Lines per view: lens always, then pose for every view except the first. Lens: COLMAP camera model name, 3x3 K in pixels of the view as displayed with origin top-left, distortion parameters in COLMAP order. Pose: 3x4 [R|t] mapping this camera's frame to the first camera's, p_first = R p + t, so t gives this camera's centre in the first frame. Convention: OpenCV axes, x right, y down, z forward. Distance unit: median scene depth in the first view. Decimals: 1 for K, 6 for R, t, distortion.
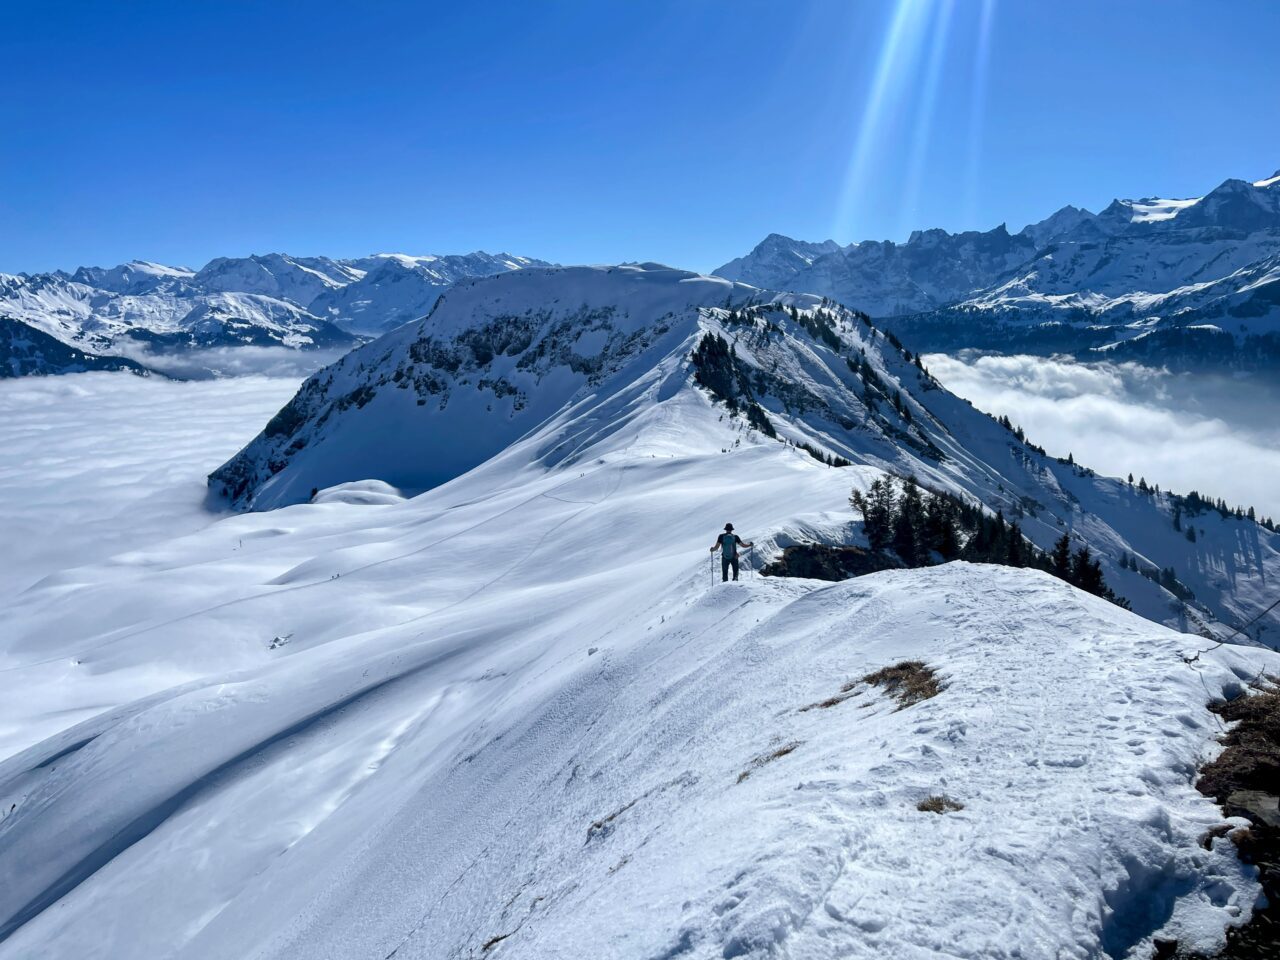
lens RADIAL K [[962.9, 0, 637.5], [0, 962.9, 479.6], [0, 0, 1]] dist [0.073813, -0.088362]
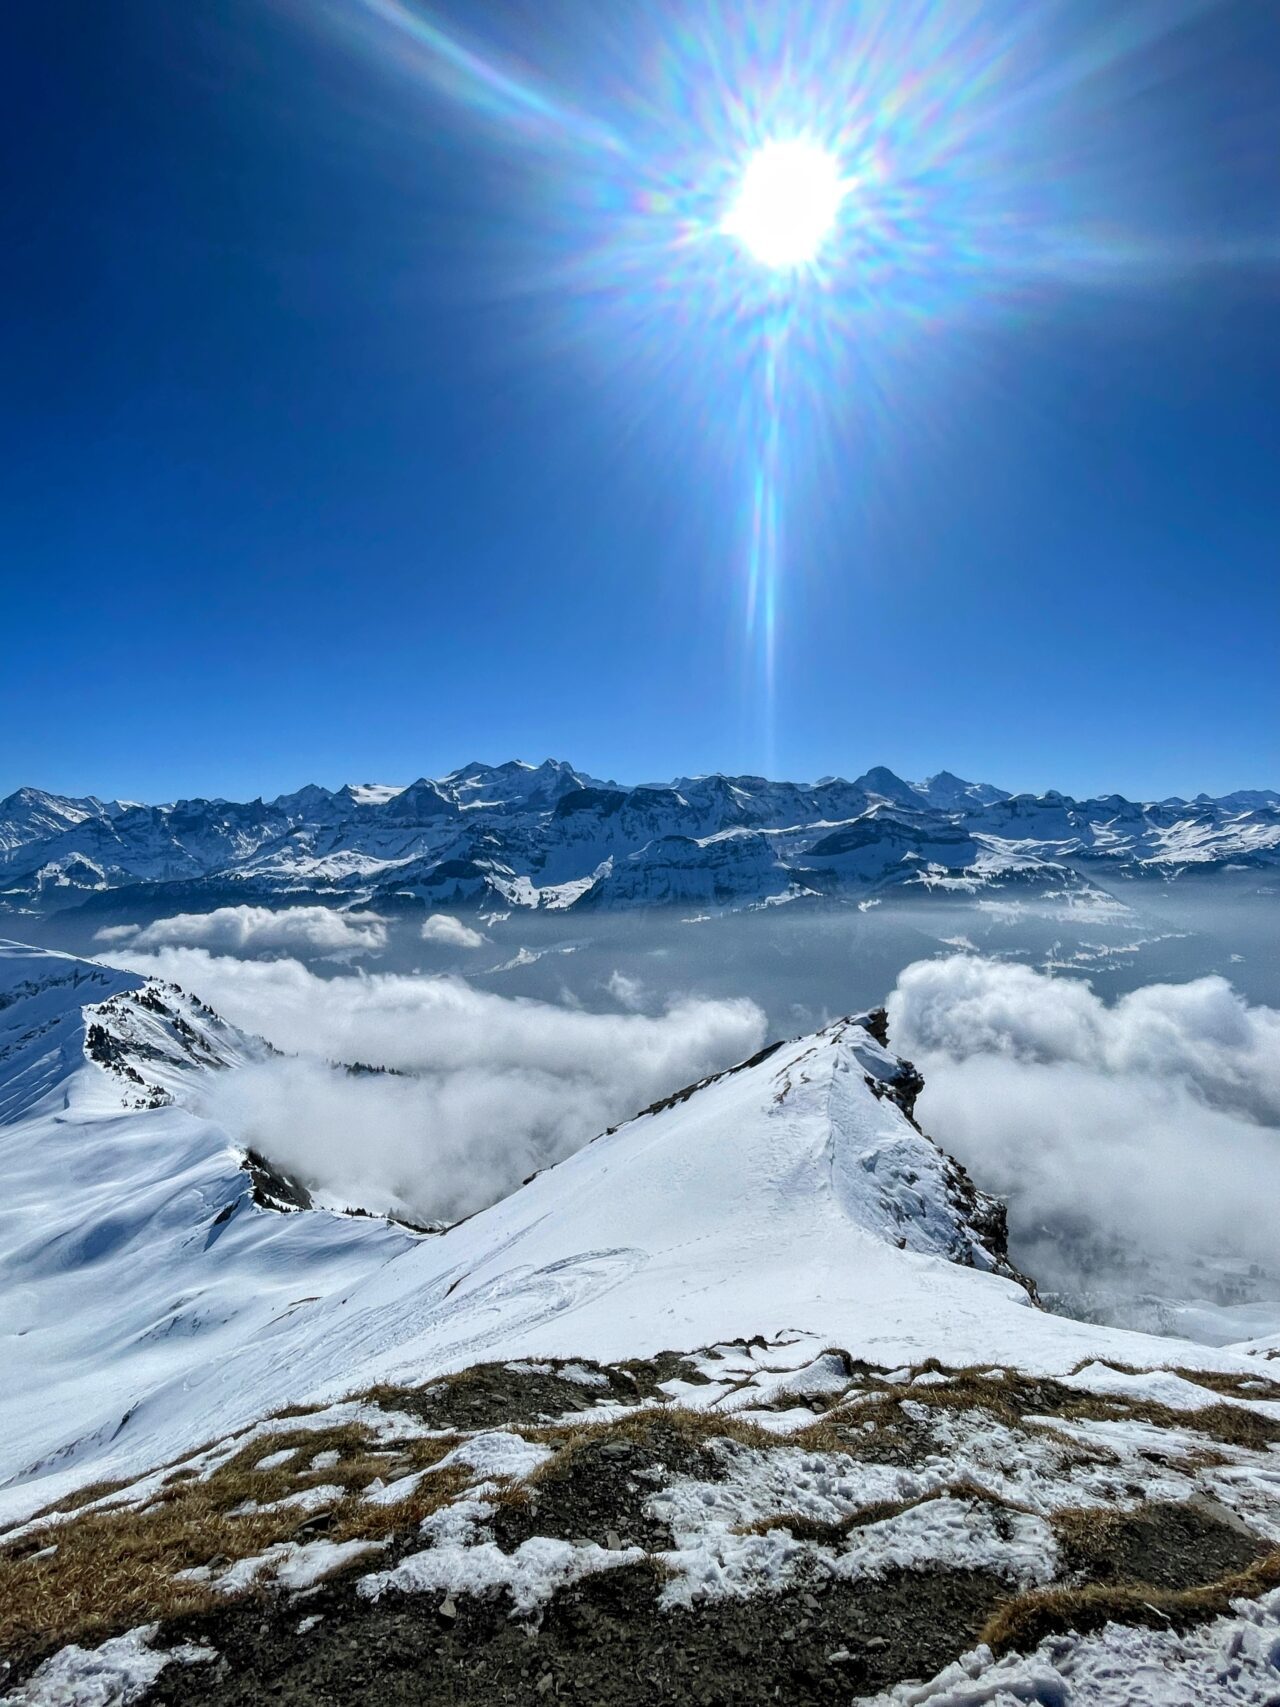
lens RADIAL K [[838.7, 0, 631.9], [0, 838.7, 840.1], [0, 0, 1]] dist [0.002900, -0.001968]
pose [[0.719512, 0.018511, 0.694233, -0.234283], [0.114205, 0.982882, -0.144572, -0.115213], [-0.685025, 0.183306, 0.705081, -0.689289]]
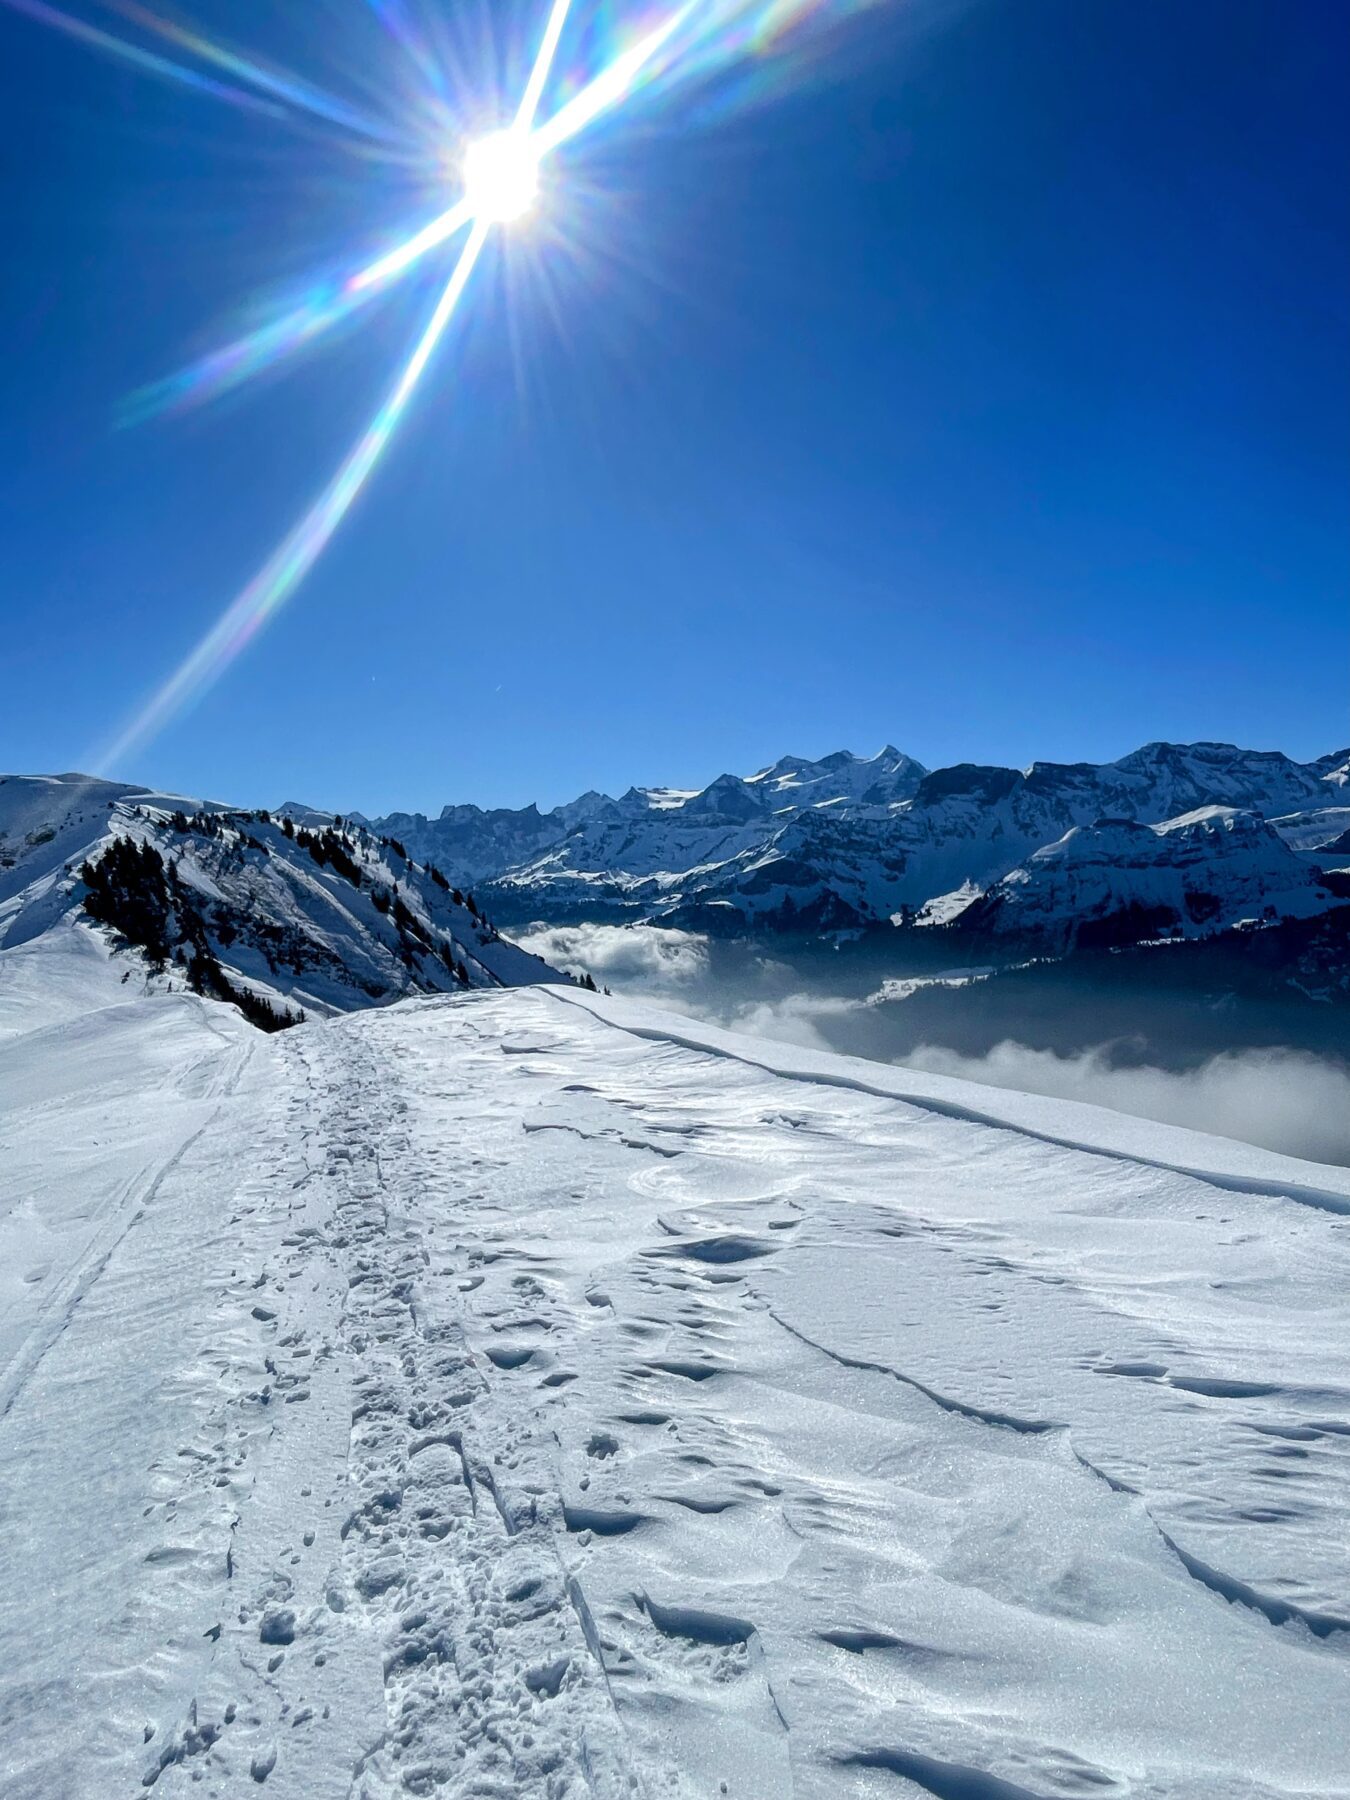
lens RADIAL K [[1046.3, 0, 675.5], [0, 1046.3, 897.8], [0, 0, 1]] dist [0.010365, -0.009536]
pose [[0.883882, 0.004658, 0.467687, 0.055614], [0.072280, 0.986577, -0.146426, -0.000645], [-0.462091, 0.163227, 0.871681, 0.236479]]
